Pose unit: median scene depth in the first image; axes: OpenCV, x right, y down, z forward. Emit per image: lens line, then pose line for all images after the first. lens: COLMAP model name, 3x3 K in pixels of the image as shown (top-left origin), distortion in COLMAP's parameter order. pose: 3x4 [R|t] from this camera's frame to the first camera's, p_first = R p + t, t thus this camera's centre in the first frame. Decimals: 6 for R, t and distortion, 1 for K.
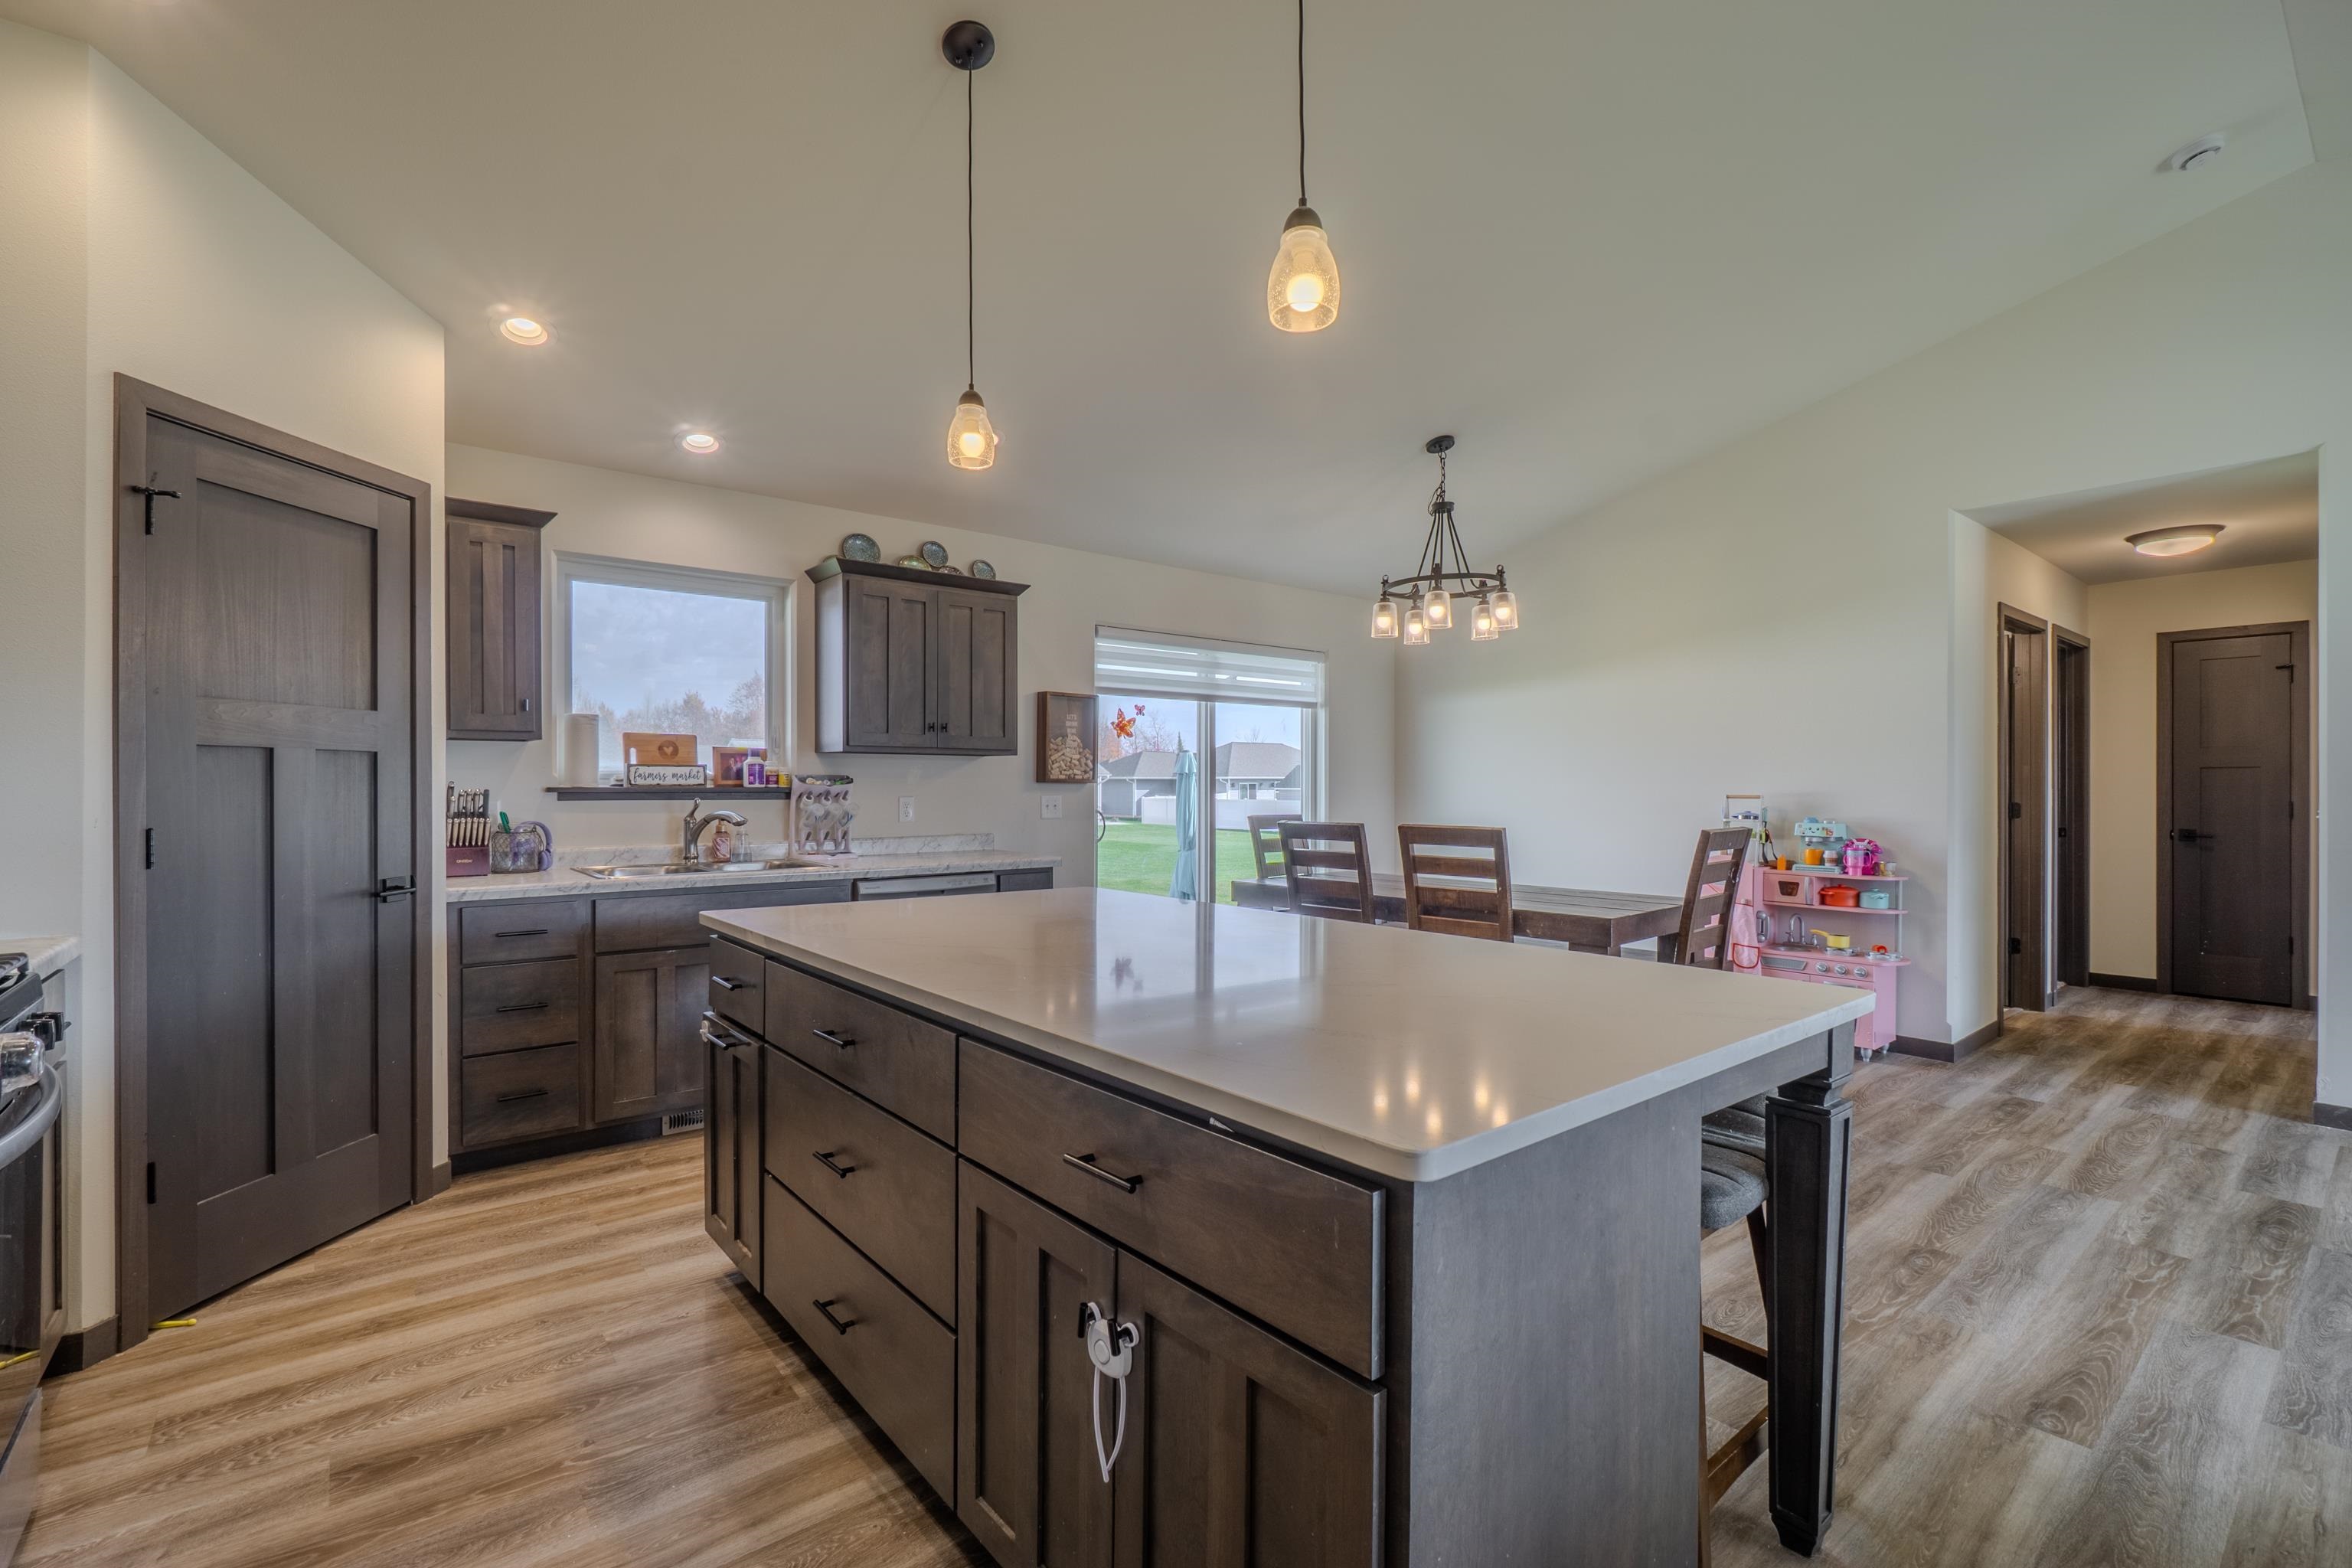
lens RADIAL K [[1024.6, 0, 1111.6], [0, 1024.6, 792.7], [0, 0, 1]] dist [-0.006706, 0.002448]
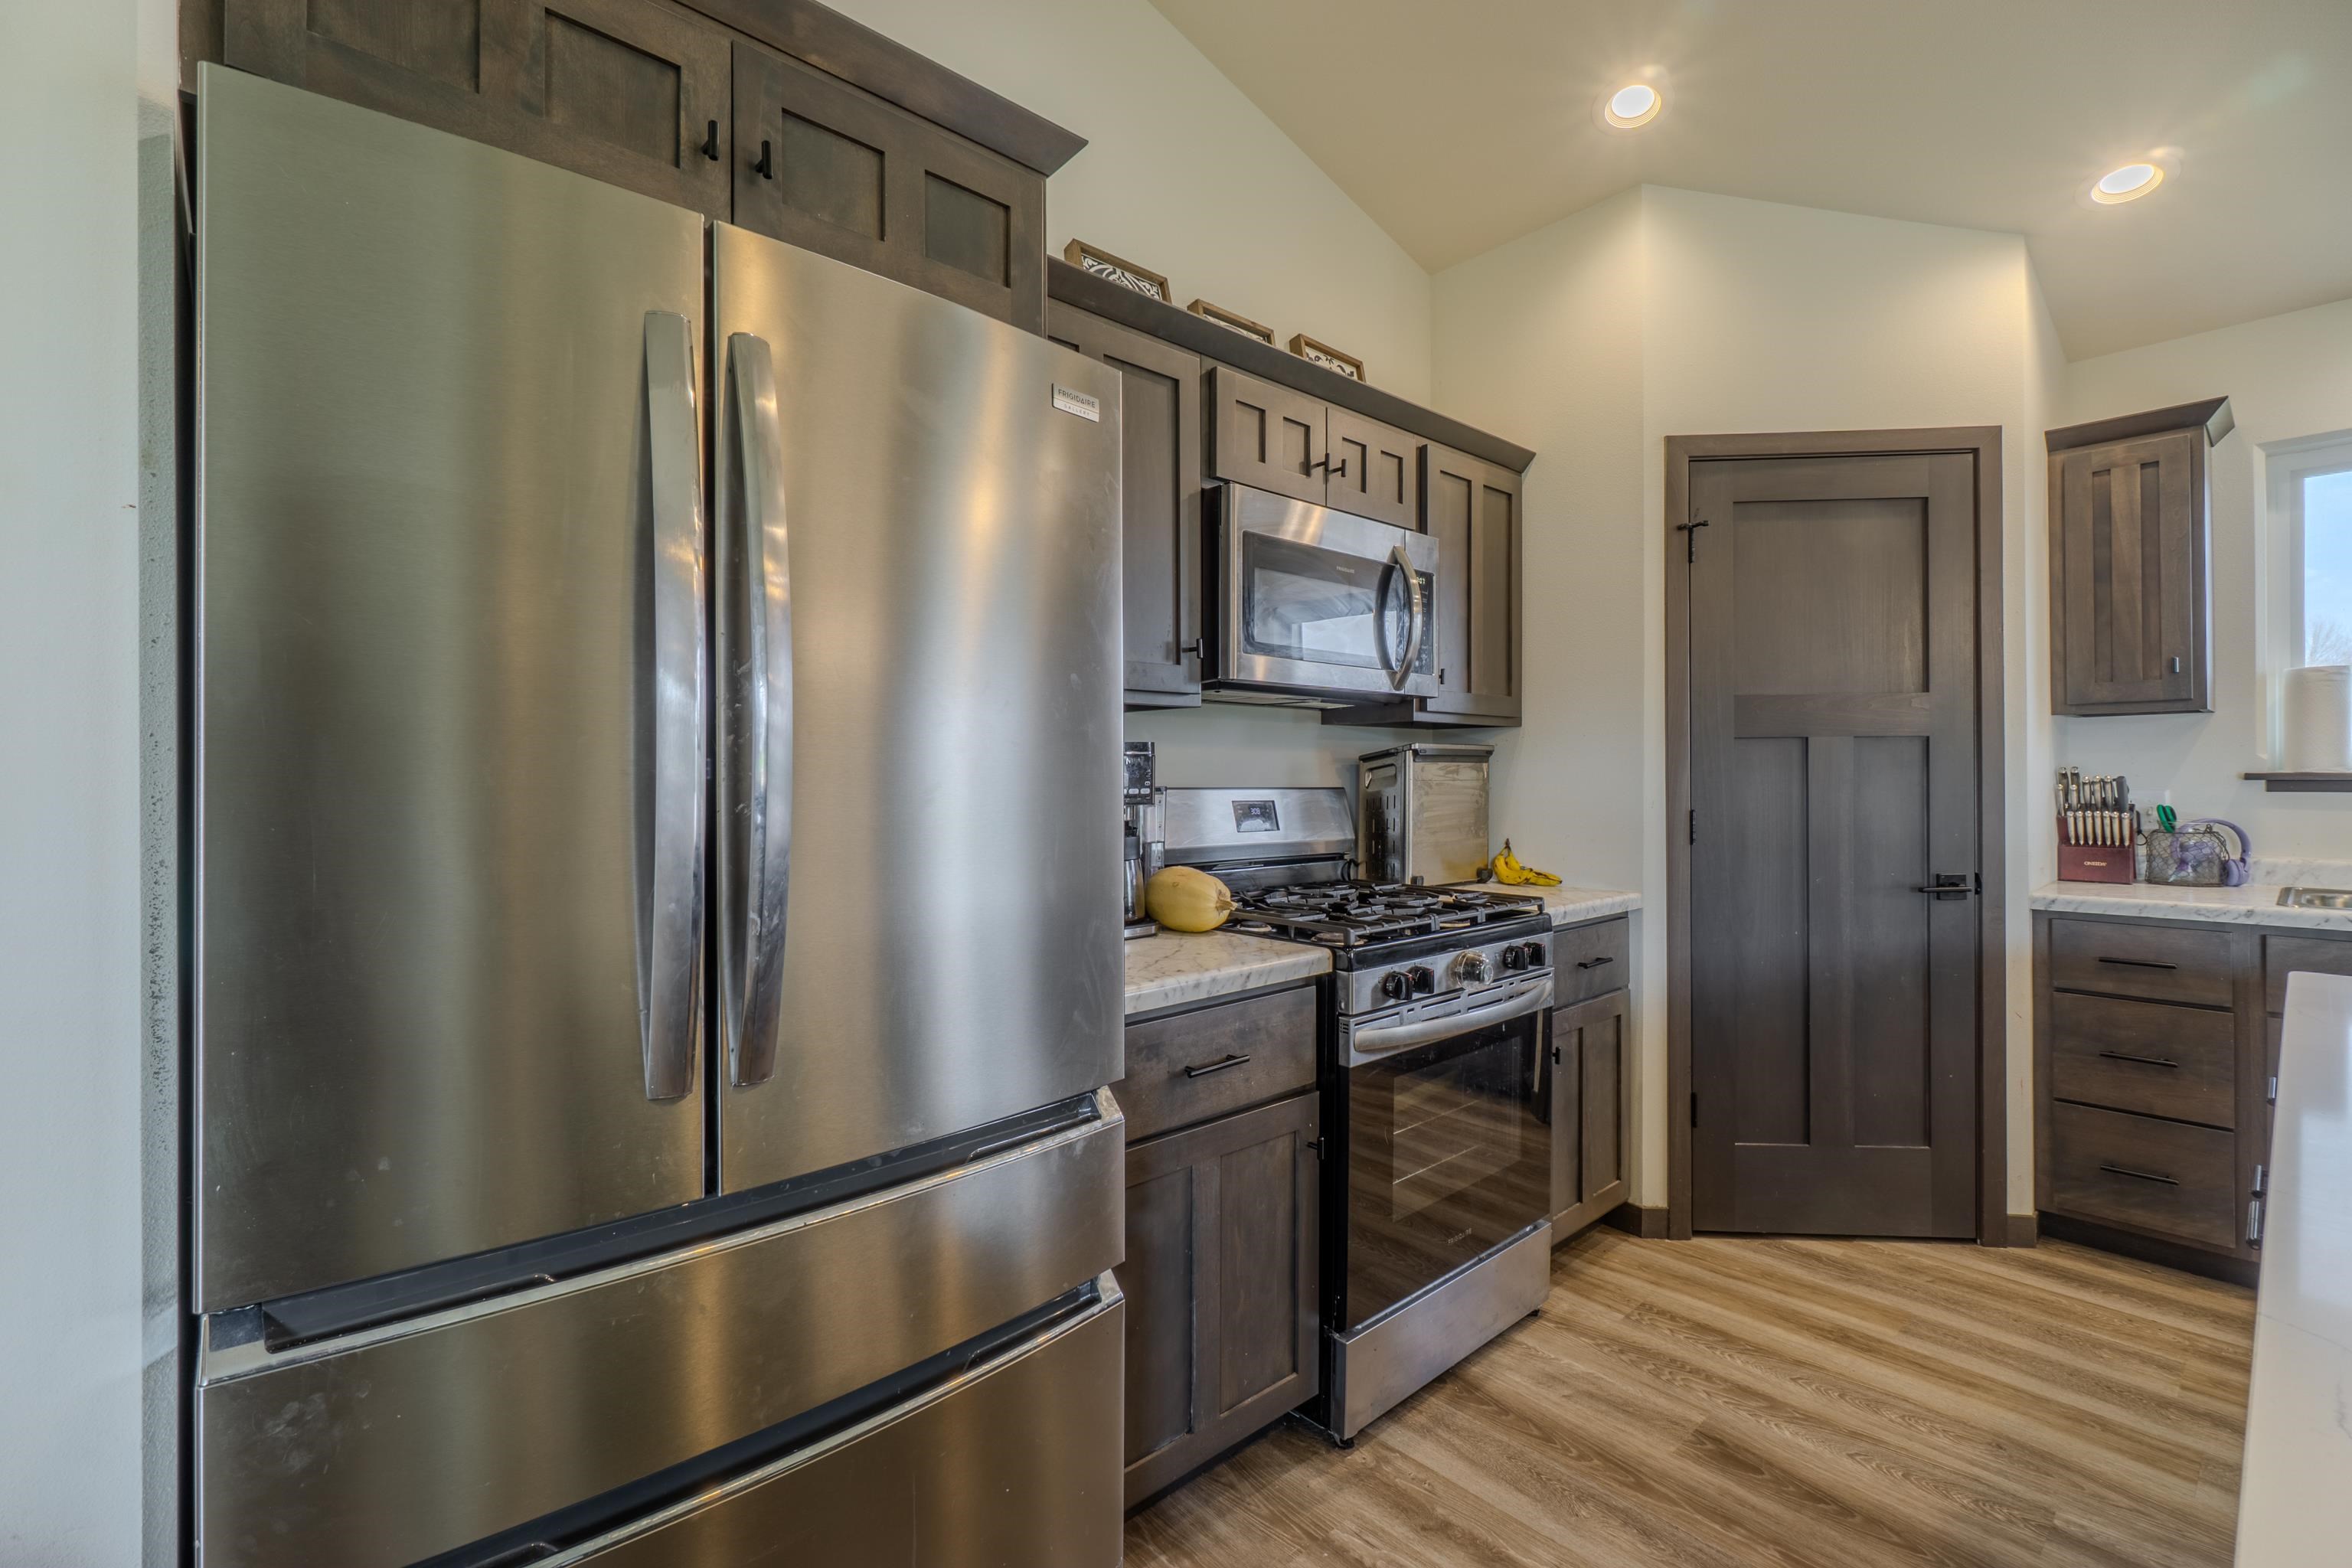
lens RADIAL K [[1024.6, 0, 1175.9], [0, 1024.6, 776.3], [0, 0, 1]] dist [-0.006706, 0.002448]
pose [[0.071137, 0.001272, -0.997466, 0.109849], [-0.000985, 0.999999, 0.001205, -0.002954], [0.997466, 0.000897, 0.071138, 0.173606]]
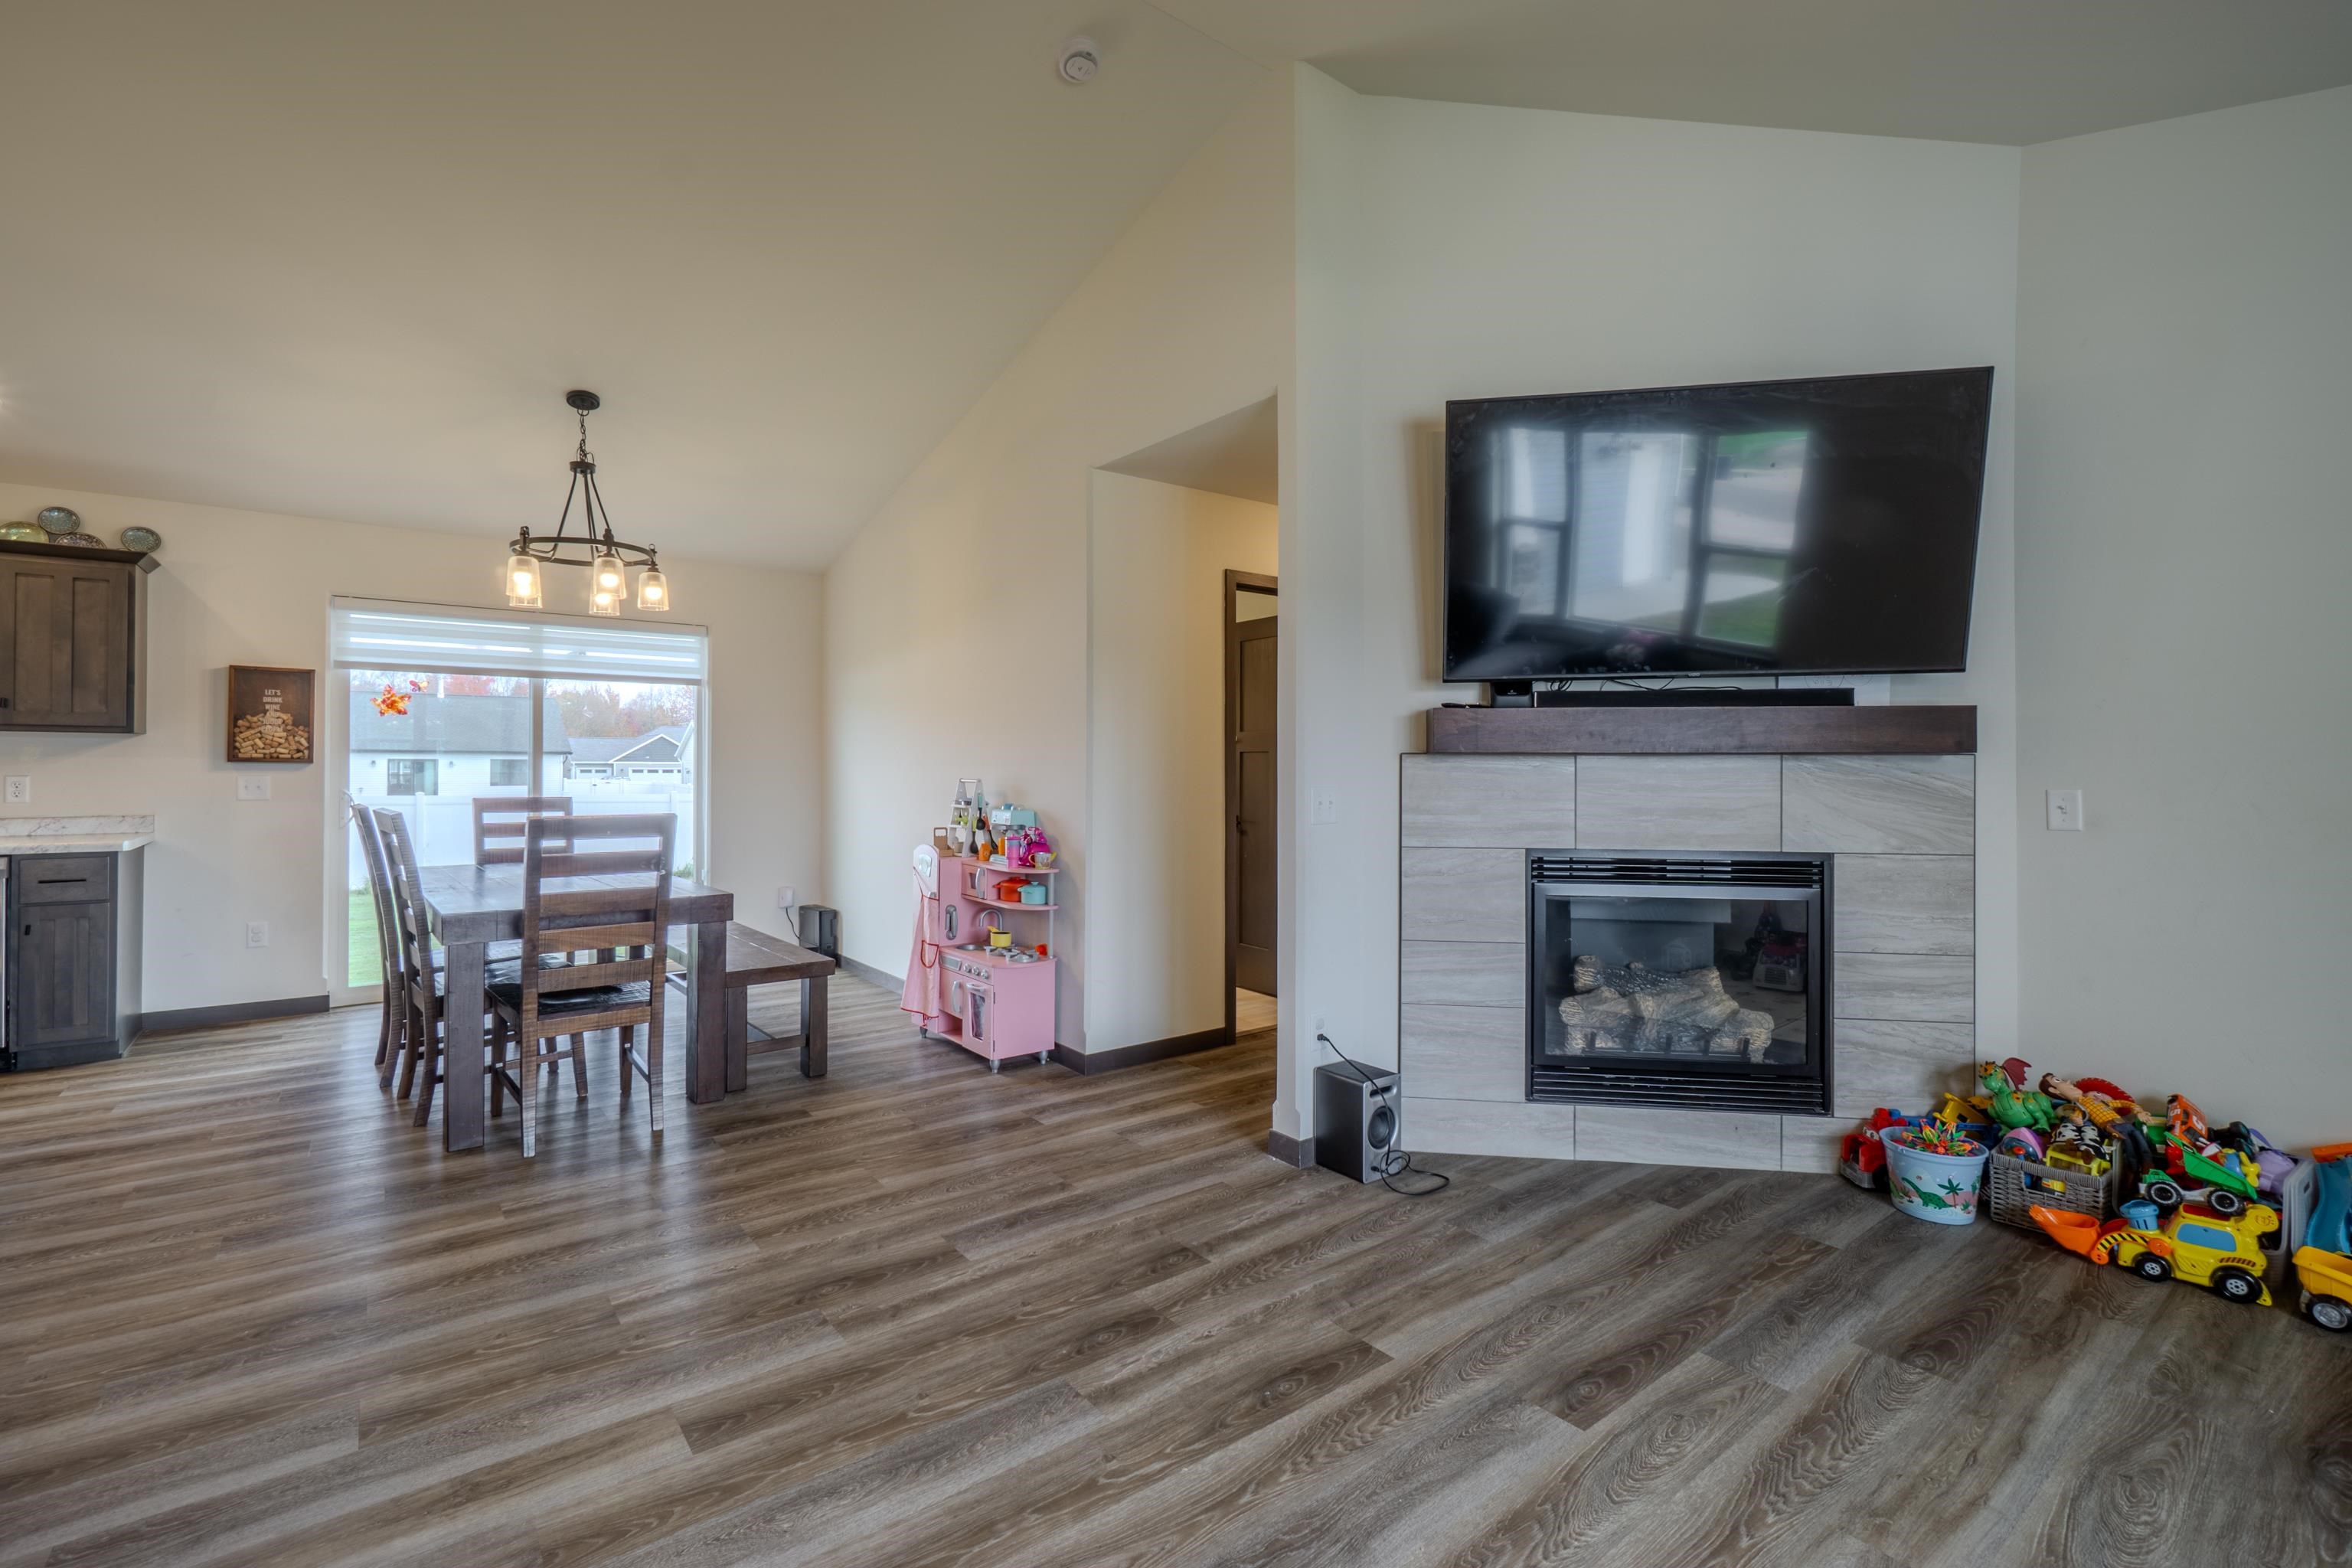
lens RADIAL K [[1024.6, 0, 1101.6], [0, 1024.6, 760.0], [0, 0, 1]] dist [-0.006706, 0.002448]
pose [[0.999369, 0.004479, -0.035223, 0.956018], [-0.005104, 0.999831, -0.017656, 0.001559], [0.035138, 0.017824, 0.999224, 0.103315]]
